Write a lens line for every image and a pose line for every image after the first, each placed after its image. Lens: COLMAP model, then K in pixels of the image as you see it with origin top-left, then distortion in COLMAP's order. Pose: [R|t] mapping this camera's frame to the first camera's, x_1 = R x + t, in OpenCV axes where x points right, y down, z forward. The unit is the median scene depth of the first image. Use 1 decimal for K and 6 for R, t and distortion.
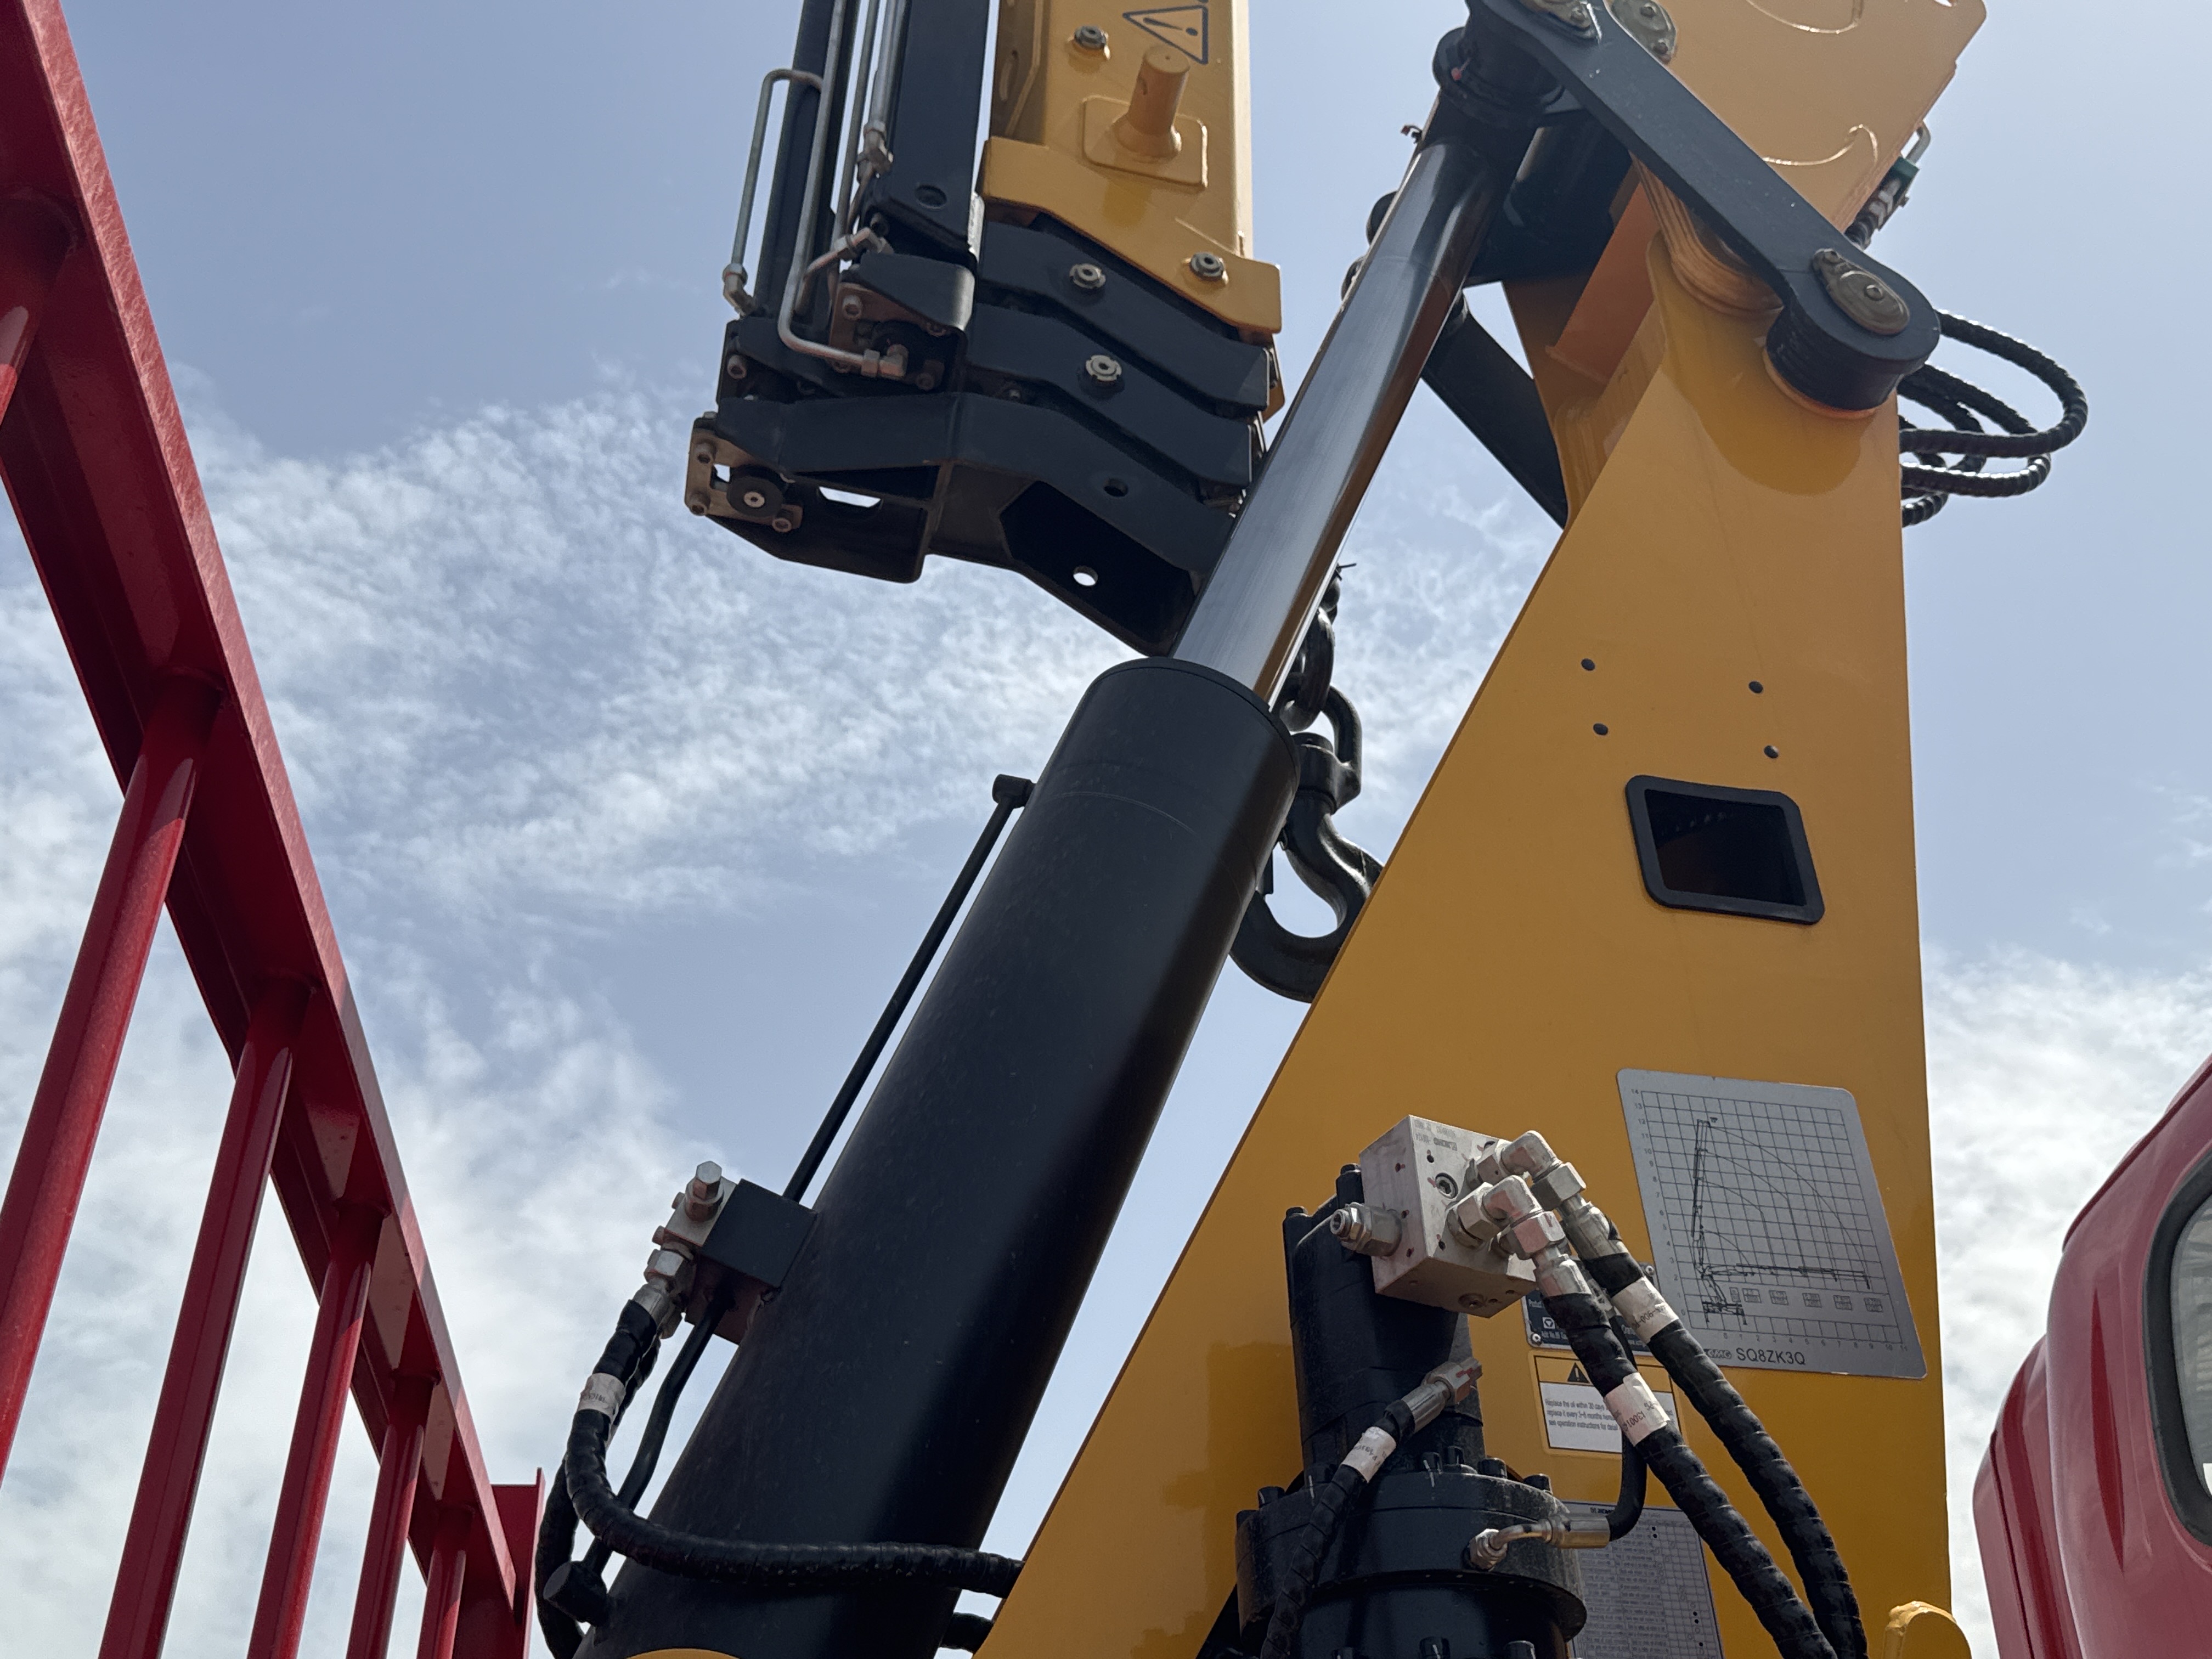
lens RADIAL K [[2272.5, 0, 1108.9], [0, 2272.5, 888.0], [0, 0, 1]] dist [0.173023, -0.436745]
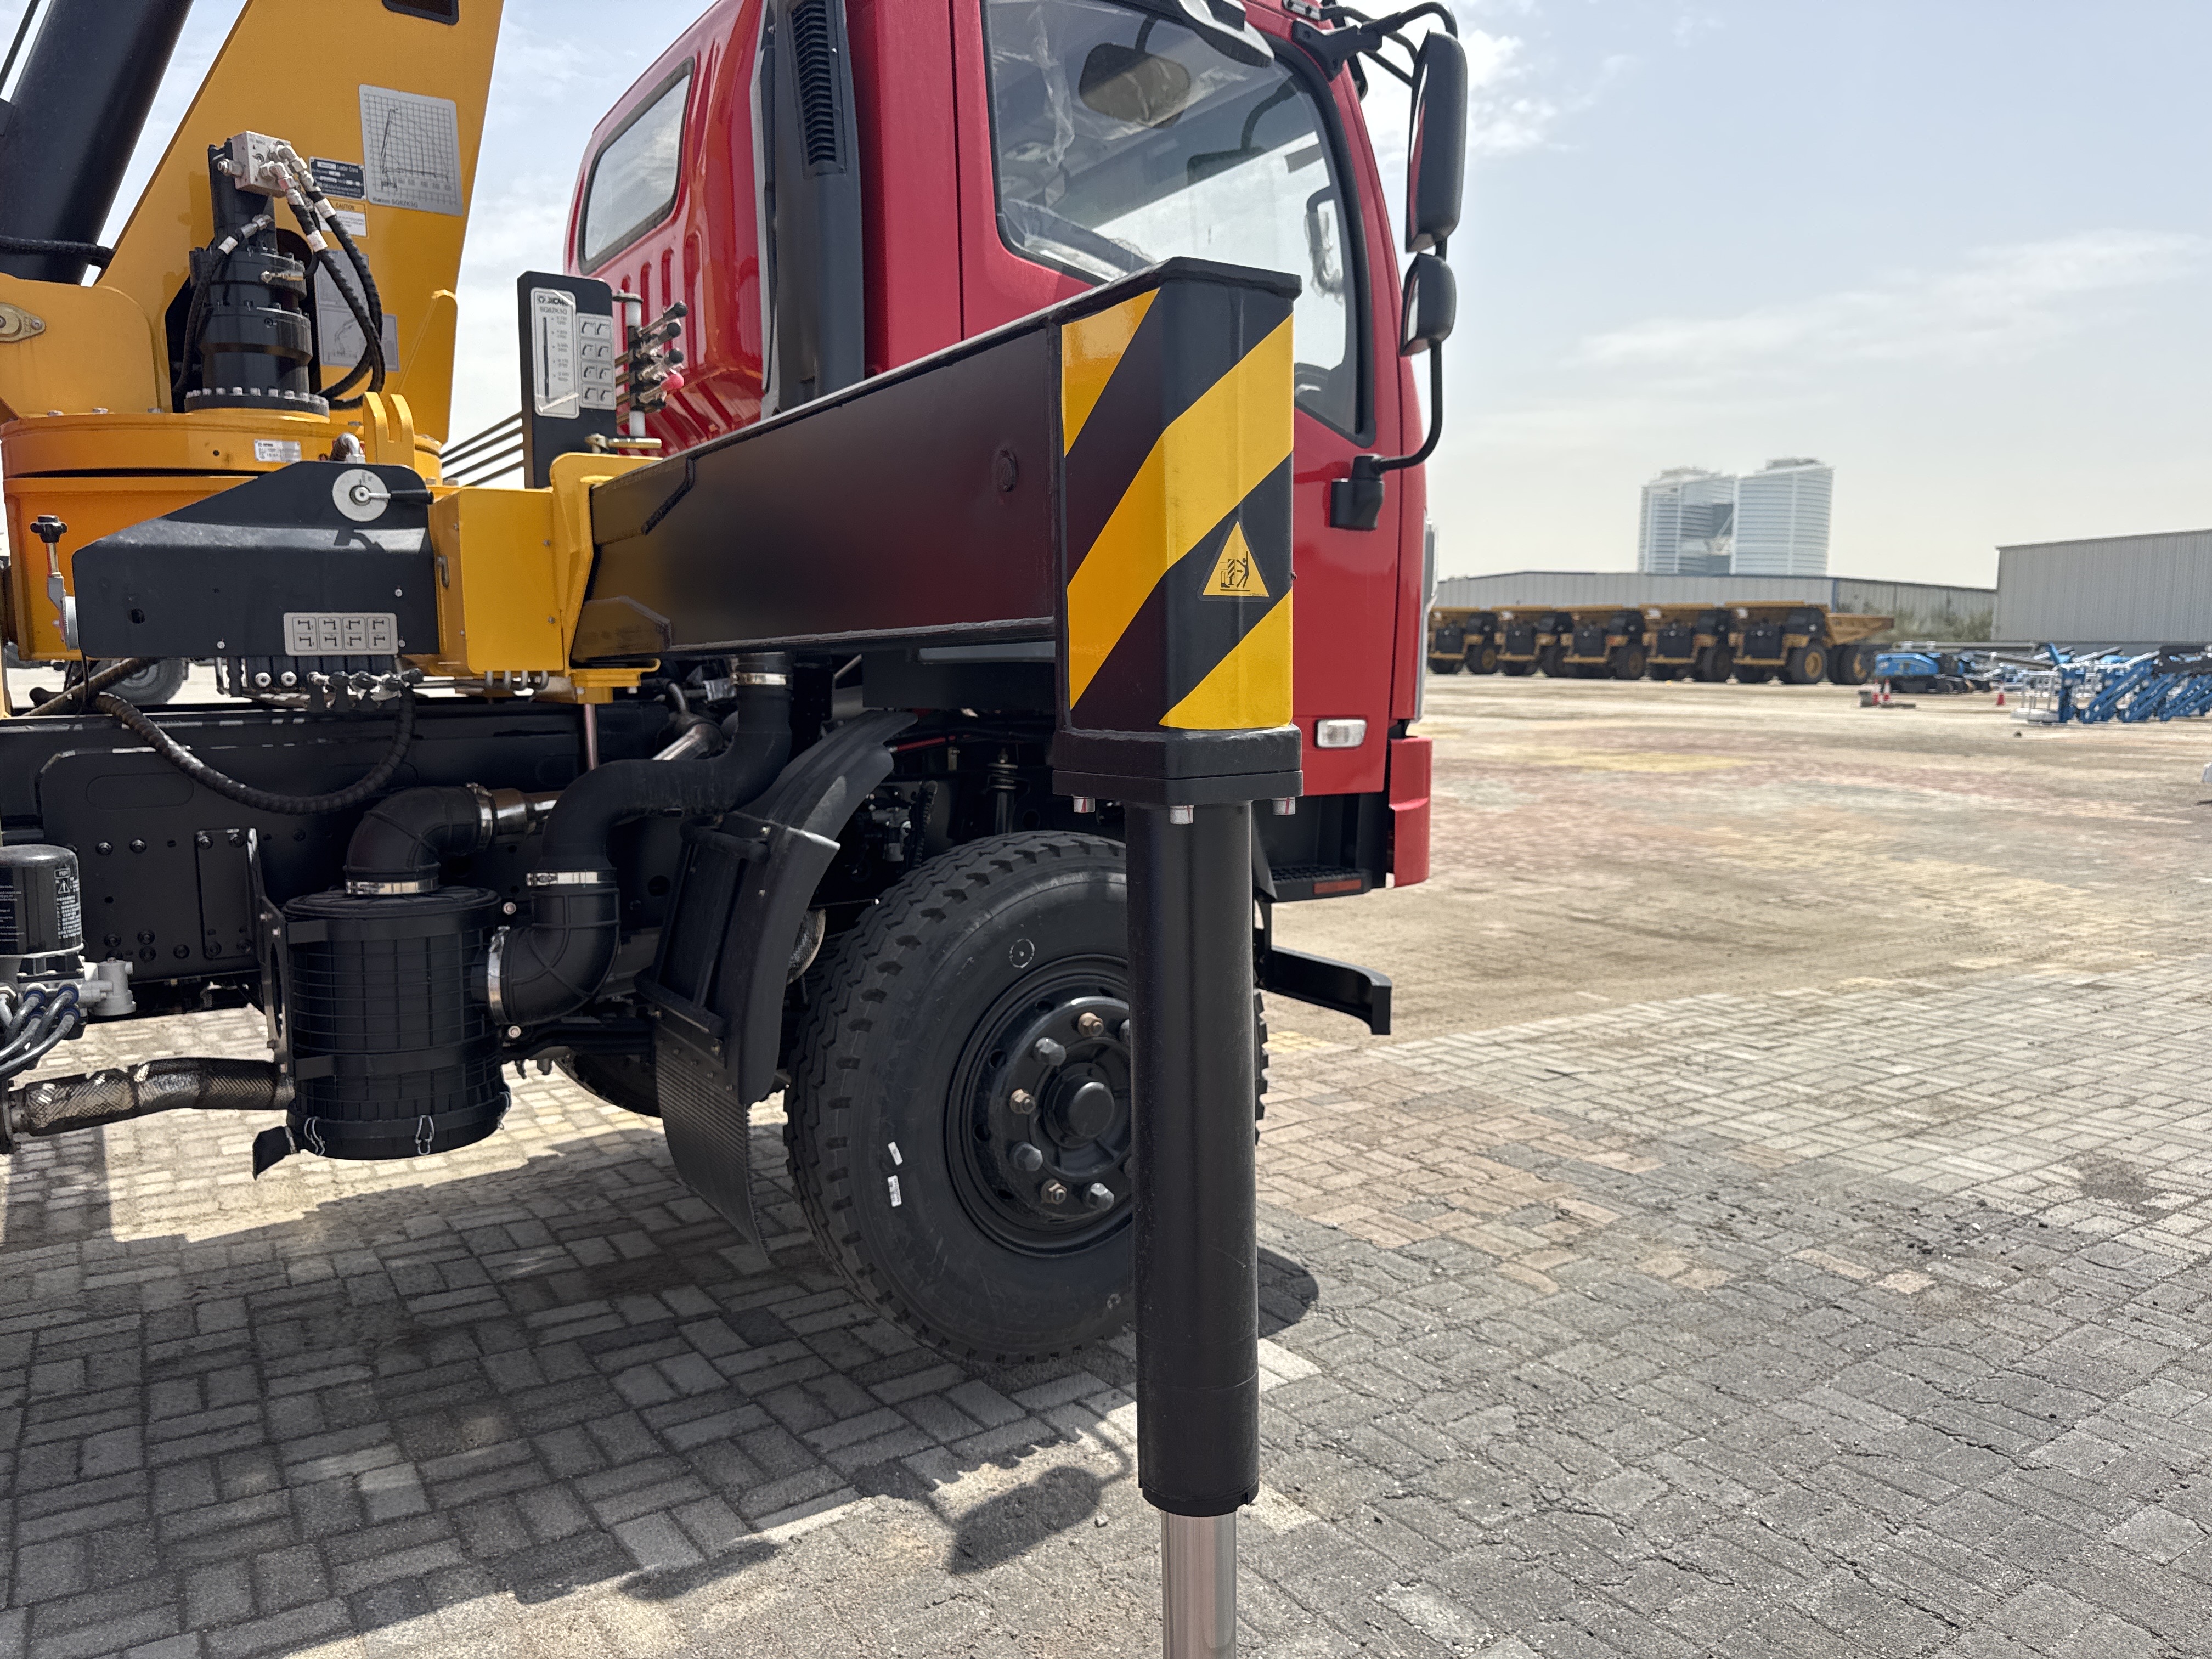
lens RADIAL K [[1561.4, 0, 1106.0], [0, 1561.4, 829.5], [0, 0, 1]] dist [-0.003543, -0.002027]
pose [[0.887085, -0.040612, 0.459817, 0.086322], [-0.272565, 0.757846, 0.592772, -0.417042], [-0.372544, -0.651169, 0.661204, -0.801108]]
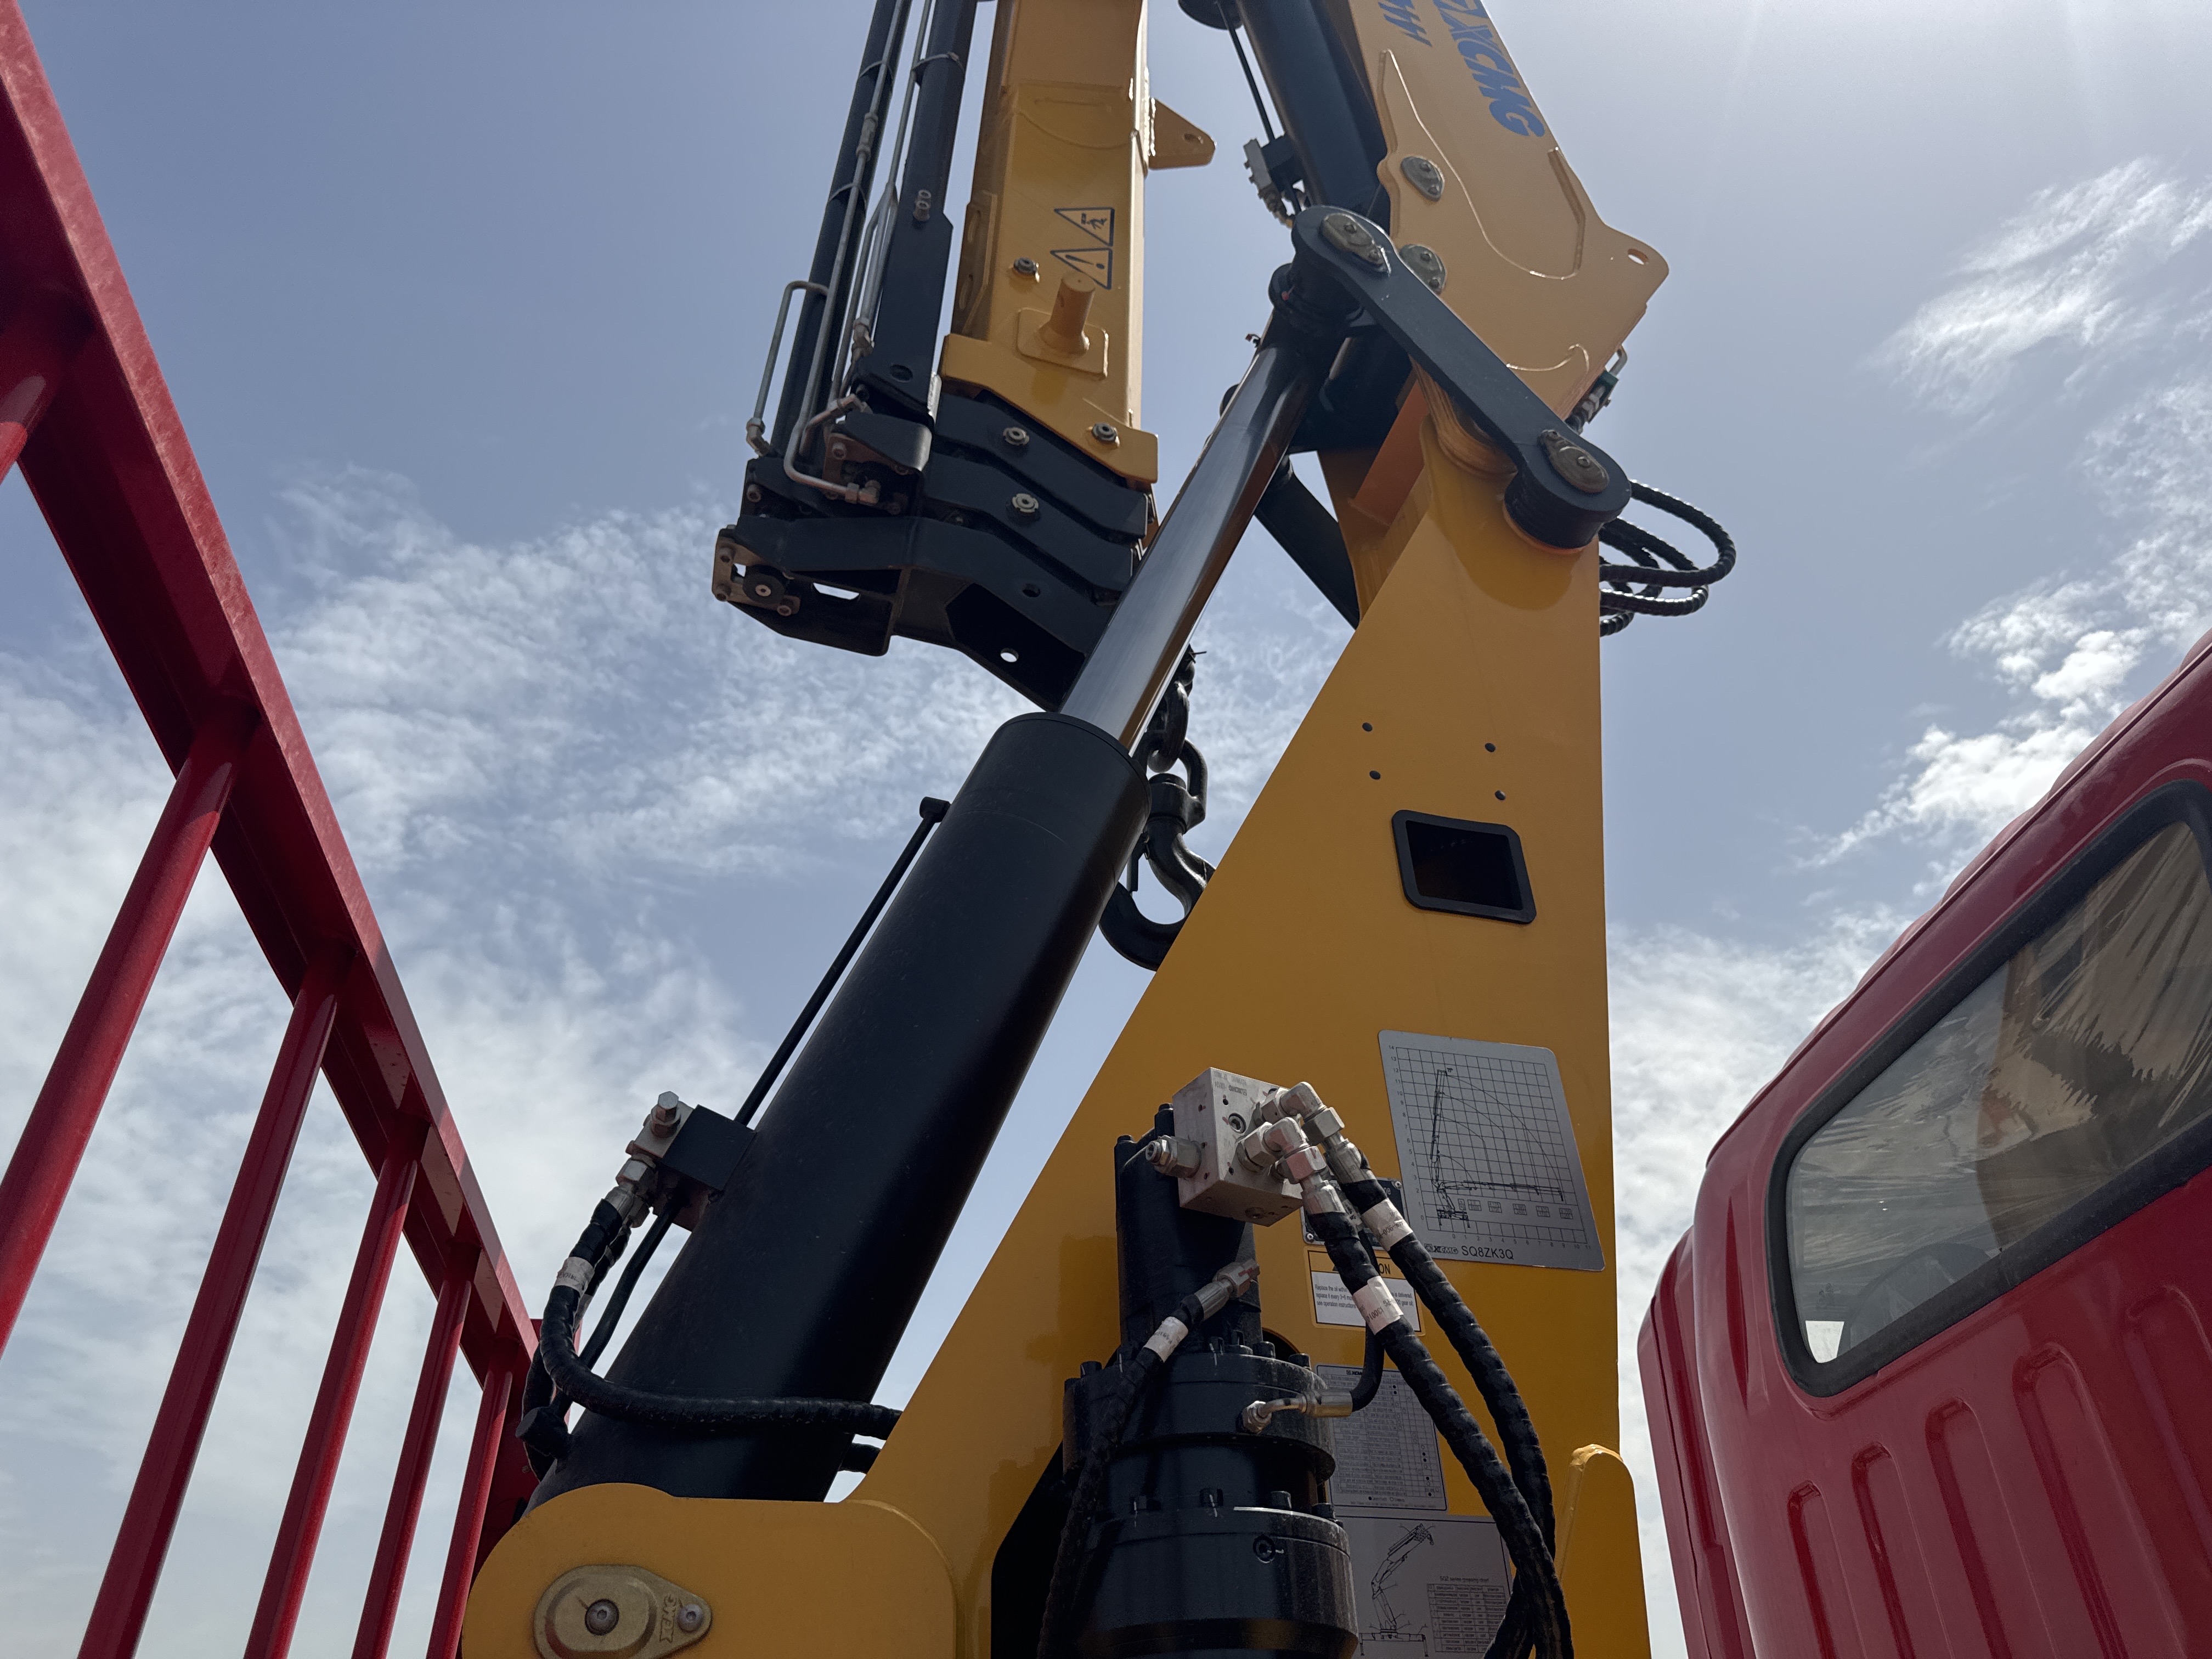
lens RADIAL K [[1572.6, 0, 1113.5], [0, 1572.6, 867.3], [0, 0, 1]] dist [0.148824, -0.336427]
pose [[0.999064, 0.024536, 0.035620, 0.023778], [-0.024124, 0.999638, -0.011954, -0.000430], [-0.035900, 0.011083, 0.999294, 0.064211]]
